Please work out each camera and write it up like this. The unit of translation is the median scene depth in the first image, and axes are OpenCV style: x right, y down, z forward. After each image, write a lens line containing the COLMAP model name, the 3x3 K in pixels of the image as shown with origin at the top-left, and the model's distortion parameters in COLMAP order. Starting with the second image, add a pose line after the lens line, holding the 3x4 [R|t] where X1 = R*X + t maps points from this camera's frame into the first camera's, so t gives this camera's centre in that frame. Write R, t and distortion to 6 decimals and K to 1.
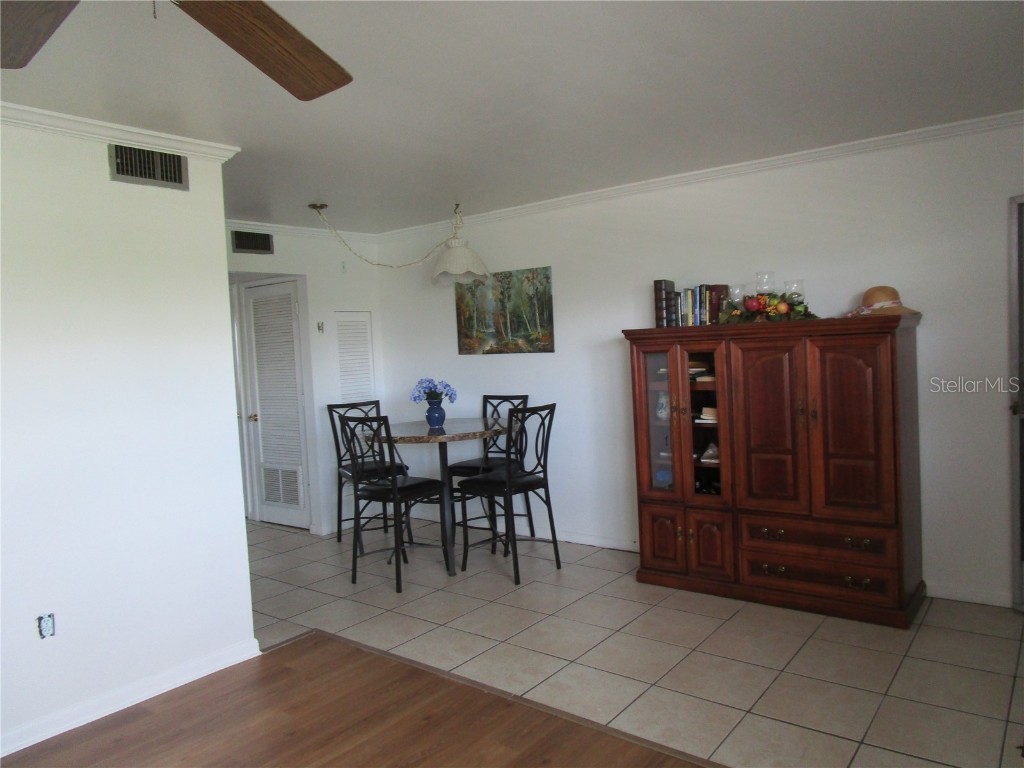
lens RADIAL K [[731.5, 0, 510.6], [0, 731.5, 386.3], [0, 0, 1]] dist [-0.028261, 0.014754]
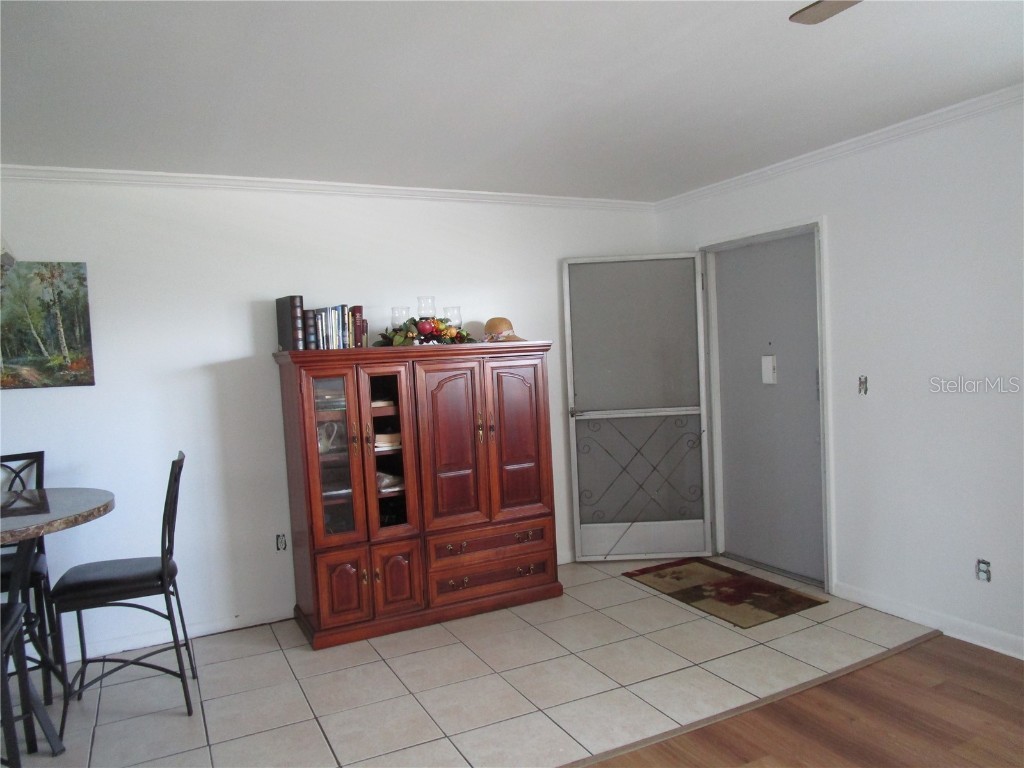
lens RADIAL K [[731.5, 0, 510.6], [0, 731.5, 386.3], [0, 0, 1]] dist [-0.028261, 0.014754]
pose [[0.425395, -0.016554, 0.904856, -0.488172], [0.077457, 0.996830, -0.018177, -0.002413], [-0.901687, 0.077820, 0.425329, 0.420689]]
